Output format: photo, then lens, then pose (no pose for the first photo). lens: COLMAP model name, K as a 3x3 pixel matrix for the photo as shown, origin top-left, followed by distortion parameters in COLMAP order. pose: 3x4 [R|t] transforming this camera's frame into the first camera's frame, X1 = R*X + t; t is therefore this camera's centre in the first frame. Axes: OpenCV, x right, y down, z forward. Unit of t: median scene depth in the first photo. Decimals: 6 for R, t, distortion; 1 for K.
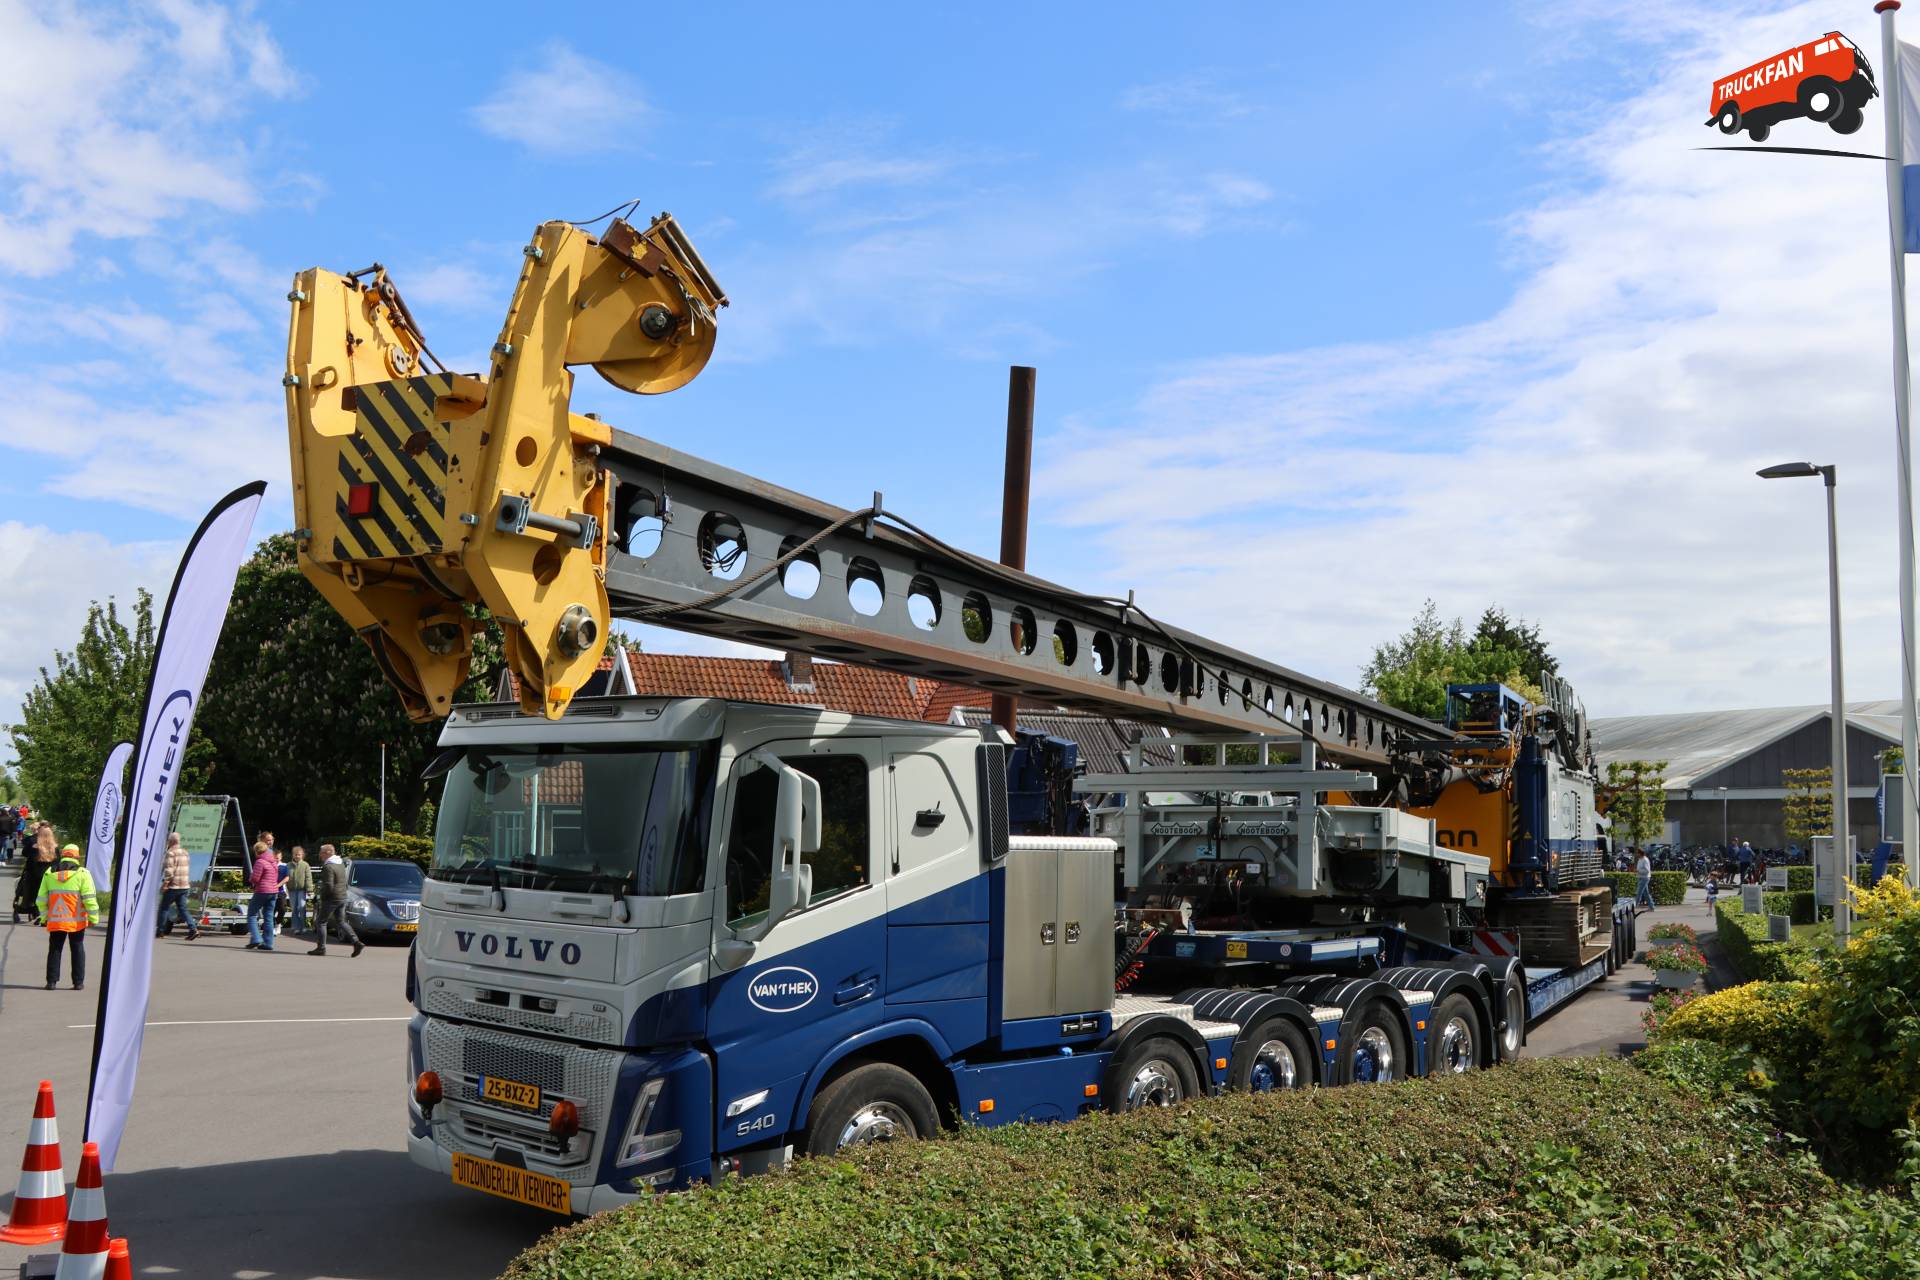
lens RADIAL K [[1754.6, 0, 965.8], [0, 1754.6, 670.1], [0, 0, 1]] dist [-0.167239, 0.126537]
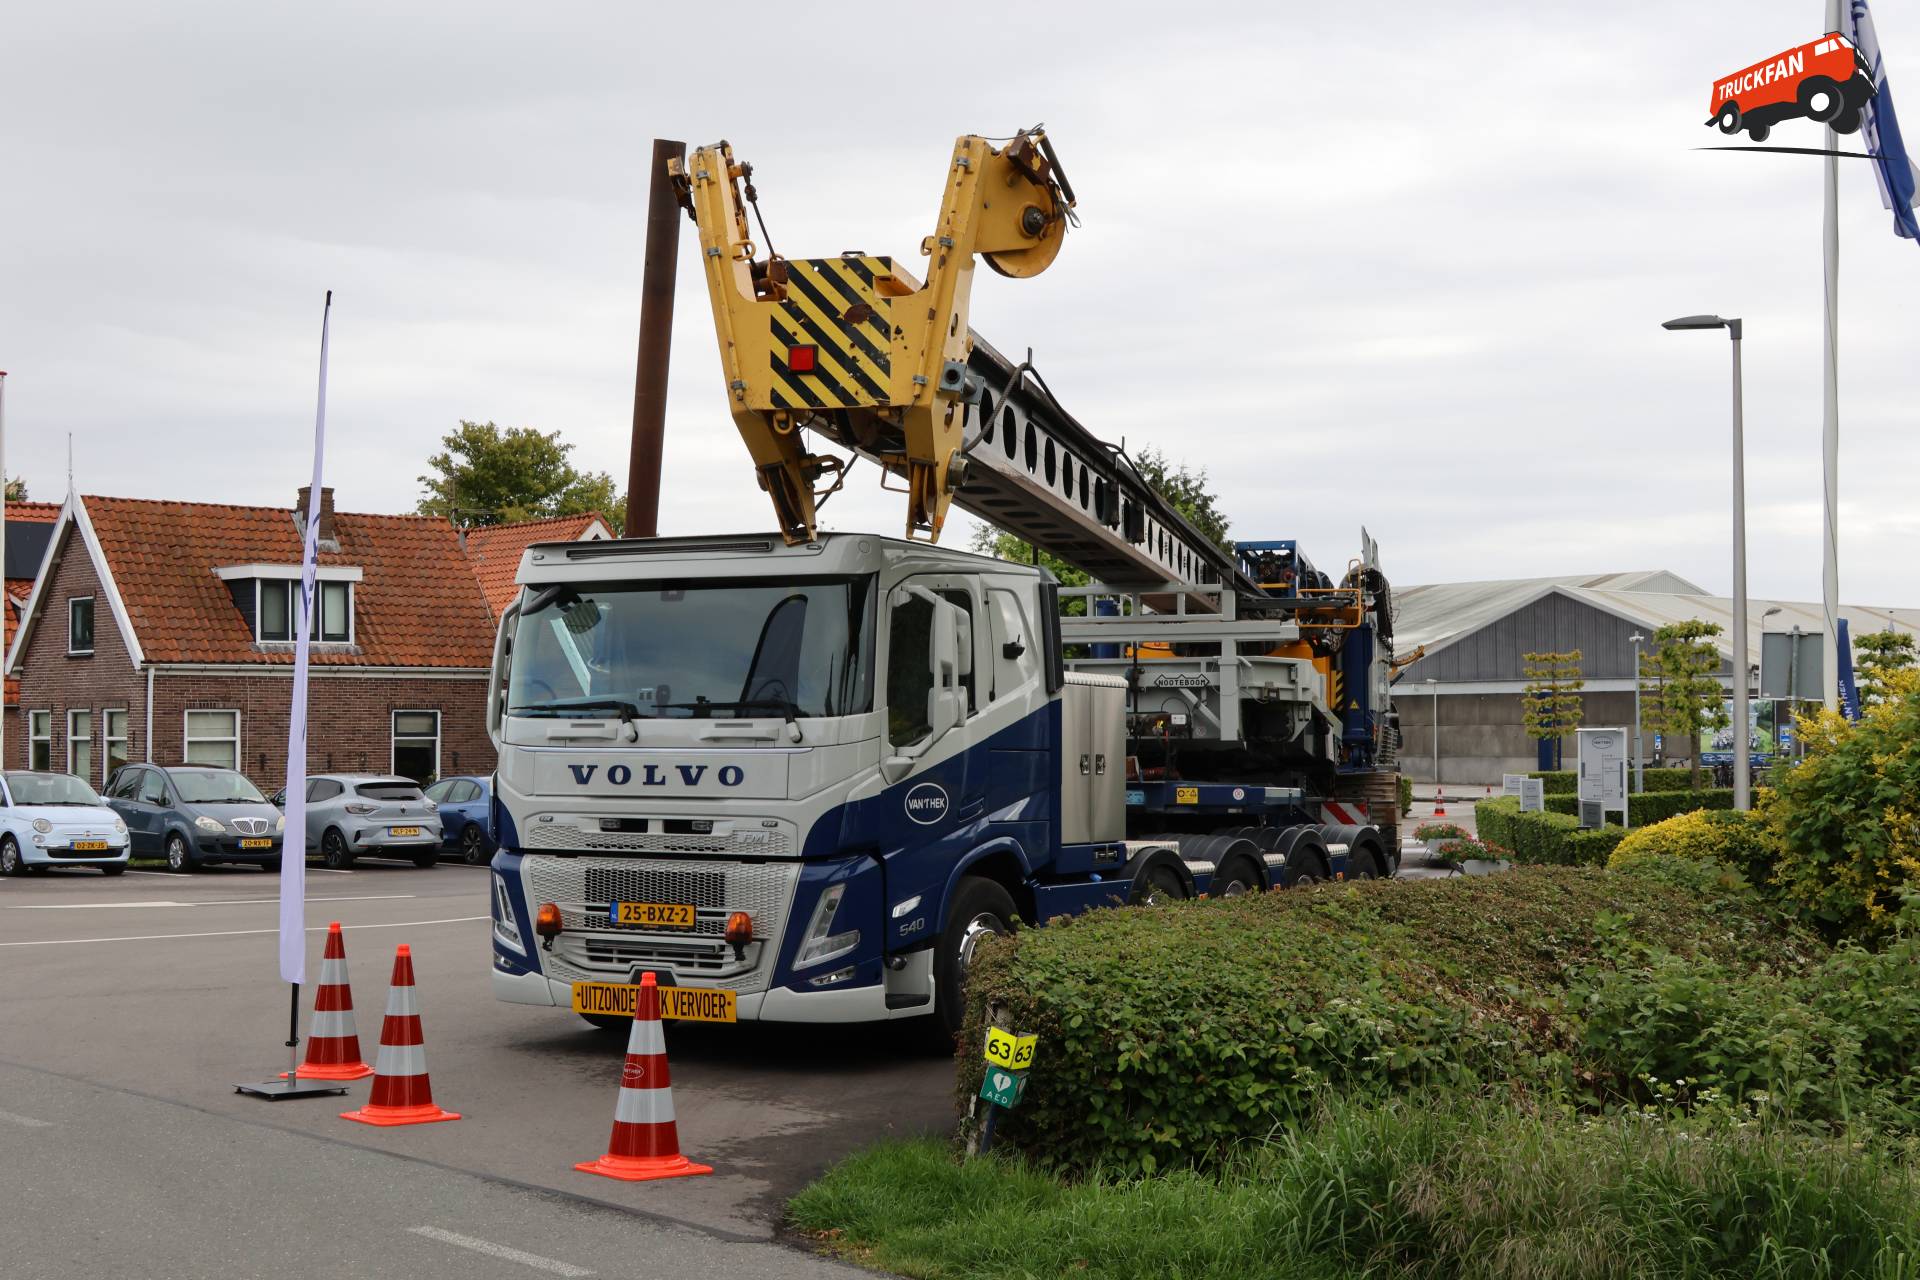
lens RADIAL K [[2422.3, 0, 958.1], [0, 2422.3, 690.2], [0, 0, 1]] dist [-0.042829, -0.007894]
pose [[0.970930, -0.010000, 0.239153, -0.437214], [-0.005725, 0.997871, 0.064971, 0.014271], [-0.239294, -0.064451, 0.968806, -0.453774]]
